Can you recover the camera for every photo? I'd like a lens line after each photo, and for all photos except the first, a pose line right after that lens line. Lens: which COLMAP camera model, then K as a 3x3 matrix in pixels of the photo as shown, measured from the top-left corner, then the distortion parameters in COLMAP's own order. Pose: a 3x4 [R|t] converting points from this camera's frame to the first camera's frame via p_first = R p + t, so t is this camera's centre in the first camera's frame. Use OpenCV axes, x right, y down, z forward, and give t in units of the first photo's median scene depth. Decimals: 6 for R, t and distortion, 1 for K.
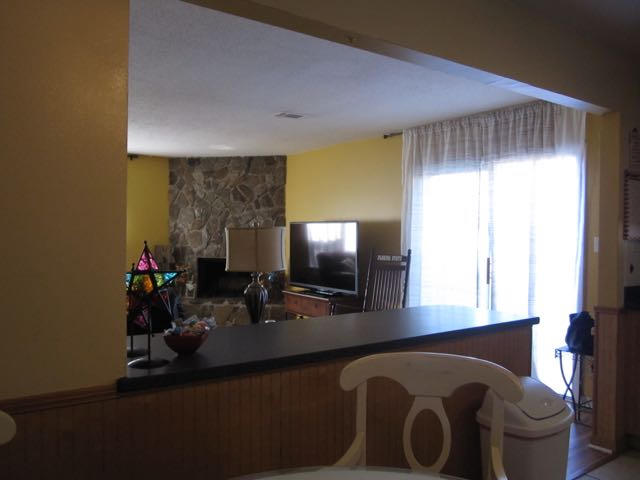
lens RADIAL K [[529.6, 0, 314.3], [0, 529.6, 244.0], [0, 0, 1]] dist [-0.043715, 0.010730]
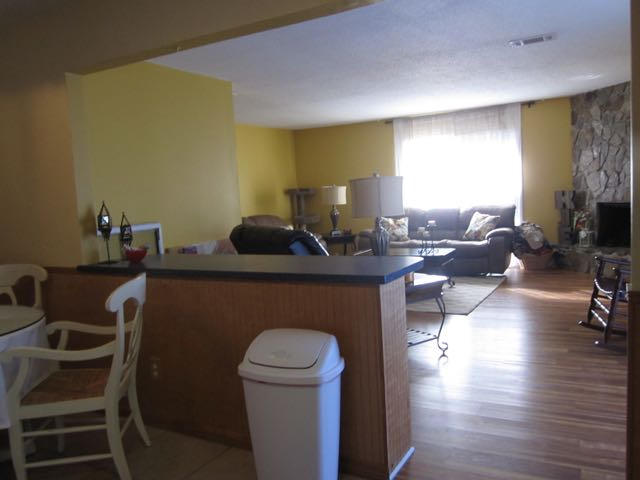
lens RADIAL K [[529.6, 0, 326.8], [0, 529.6, 240.0], [0, 0, 1]] dist [-0.043715, 0.010730]
pose [[0.449140, 0.040563, -0.892540, 0.376193], [0.041589, 0.996937, 0.066236, 0.011052], [0.892493, -0.066869, 0.446077, 0.184051]]
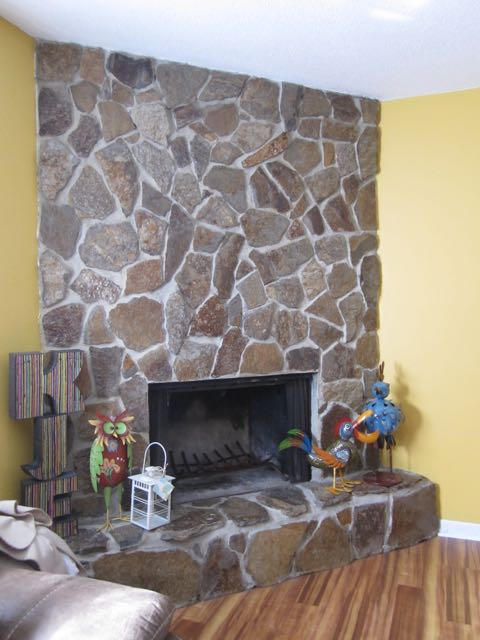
lens RADIAL K [[529.6, 0, 243.6], [0, 529.6, 316.1], [0, 0, 1]] dist [-0.043715, 0.010730]
pose [[0.826676, -0.032901, 0.561715, -0.350187], [0.030367, 0.999443, 0.013849, -0.016189], [-0.561858, 0.005609, 0.827215, 0.718398]]
